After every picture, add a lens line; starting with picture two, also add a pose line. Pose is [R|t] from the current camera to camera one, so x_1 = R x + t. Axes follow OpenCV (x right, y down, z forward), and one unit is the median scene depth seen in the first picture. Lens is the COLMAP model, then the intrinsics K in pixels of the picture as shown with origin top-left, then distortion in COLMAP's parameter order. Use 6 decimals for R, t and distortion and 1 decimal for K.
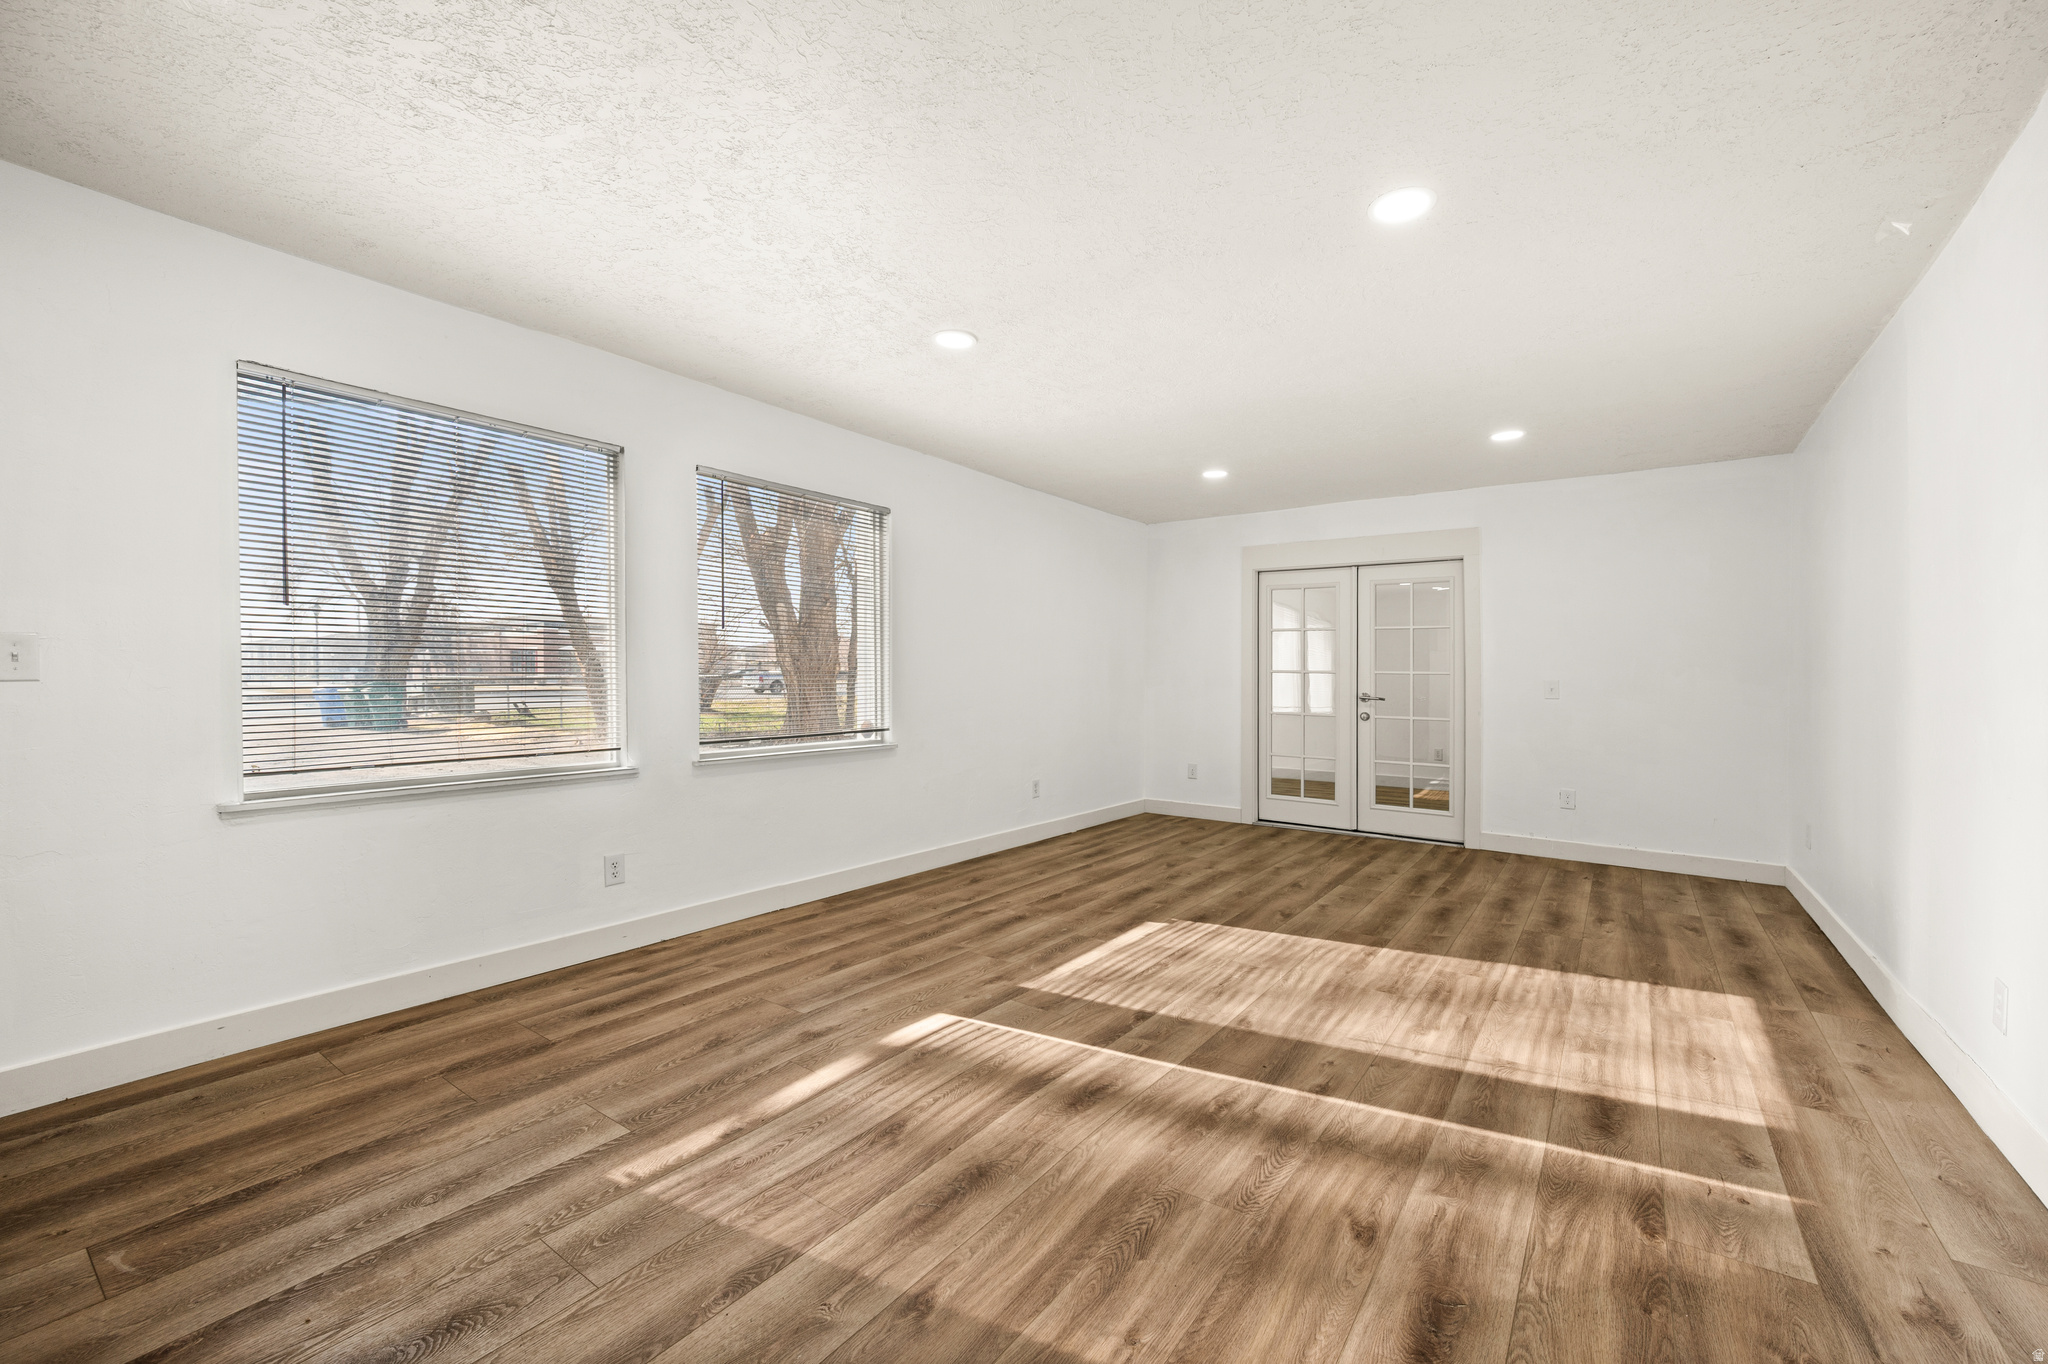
lens RADIAL K [[815.9, 0, 1032.9], [0, 815.9, 706.8], [0, 0, 1]] dist [-0.000884, -0.000085]
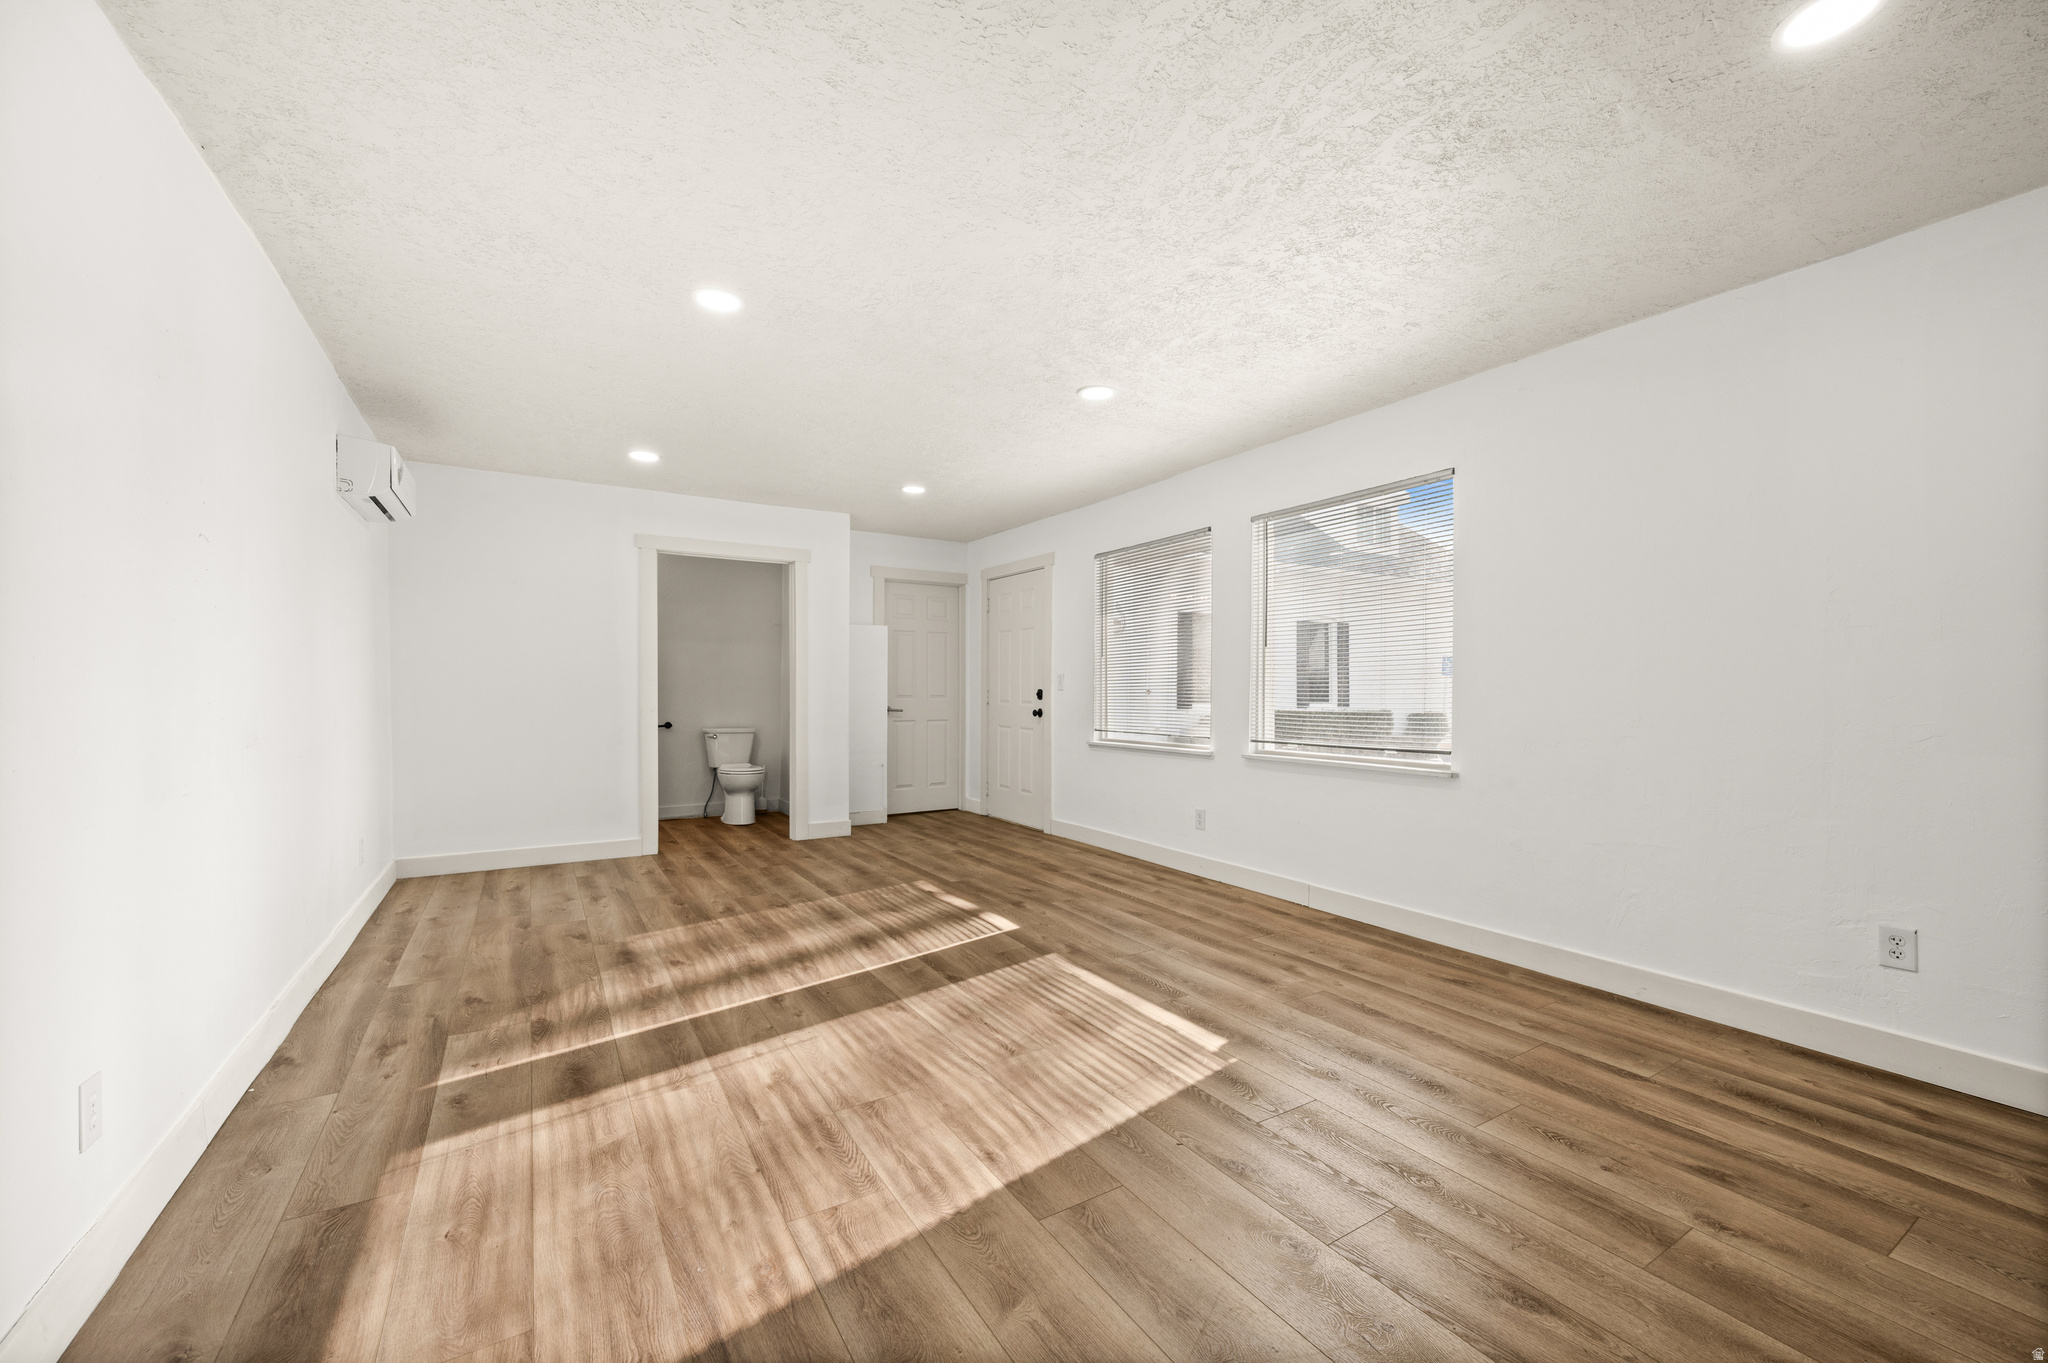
lens RADIAL K [[815.9, 0, 1032.9], [0, 815.9, 706.3], [0, 0, 1]] dist [-0.000884, -0.000085]
pose [[-0.378561, 0.011509, -0.925505, 1.267051], [-0.037219, 0.998925, 0.027646, -0.042047], [0.924828, 0.044912, -0.377725, 1.677237]]
